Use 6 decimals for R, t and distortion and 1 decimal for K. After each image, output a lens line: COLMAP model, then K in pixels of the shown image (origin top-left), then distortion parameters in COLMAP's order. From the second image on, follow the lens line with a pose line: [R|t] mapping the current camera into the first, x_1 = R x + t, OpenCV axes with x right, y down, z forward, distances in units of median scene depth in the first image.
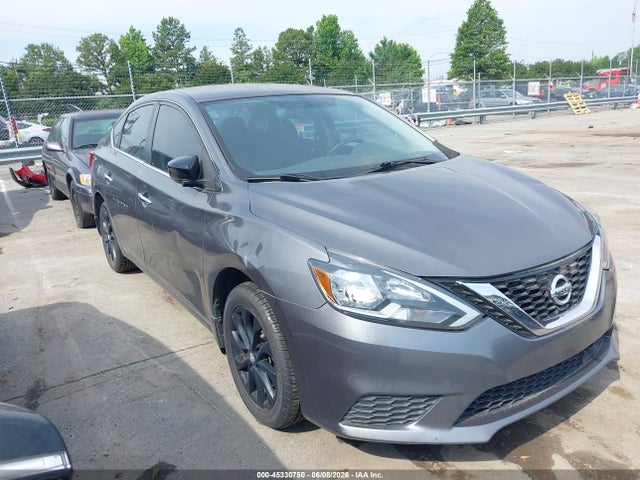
lens RADIAL K [[519.5, 0, 322.4], [0, 519.5, 240.4], [0, 0, 1]] dist [-0.020911, 0.030323]
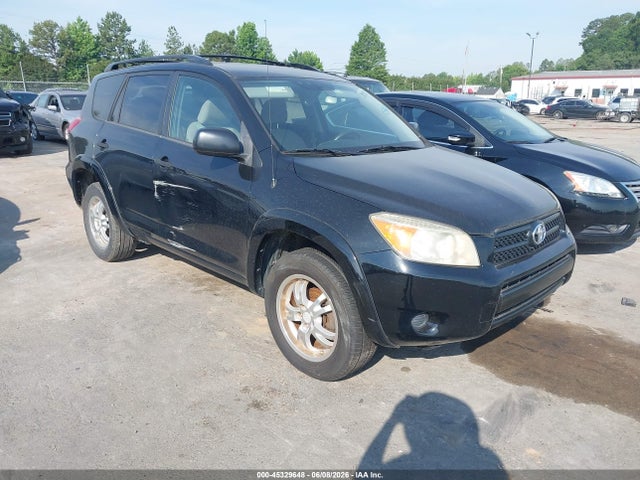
lens RADIAL K [[513.1, 0, 324.5], [0, 513.1, 253.1], [0, 0, 1]] dist [0.006699, 0.011817]
pose [[0.980639, 0.015395, 0.195218, -0.045238], [-0.021337, 0.999370, 0.028375, 0.070174], [-0.194658, -0.031991, 0.980349, -0.251783]]
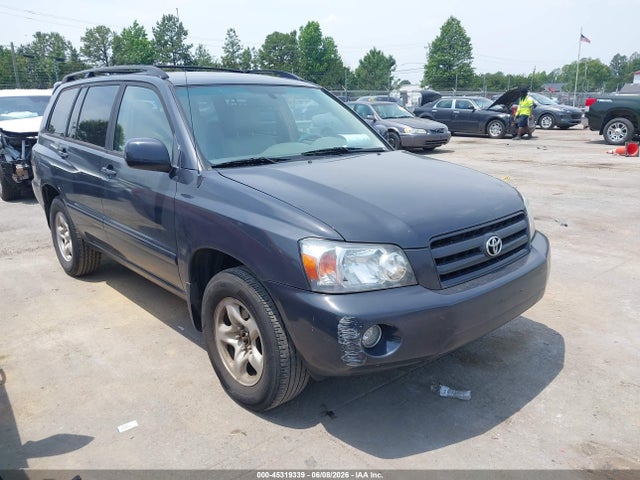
lens RADIAL K [[513.1, 0, 324.5], [0, 513.1, 253.1], [0, 0, 1]] dist [0.006699, 0.011817]
pose [[0.993317, 0.015333, 0.114393, -0.089469], [-0.018017, 0.999585, 0.022464, 0.031649], [-0.114001, -0.024374, 0.993182, -0.103975]]
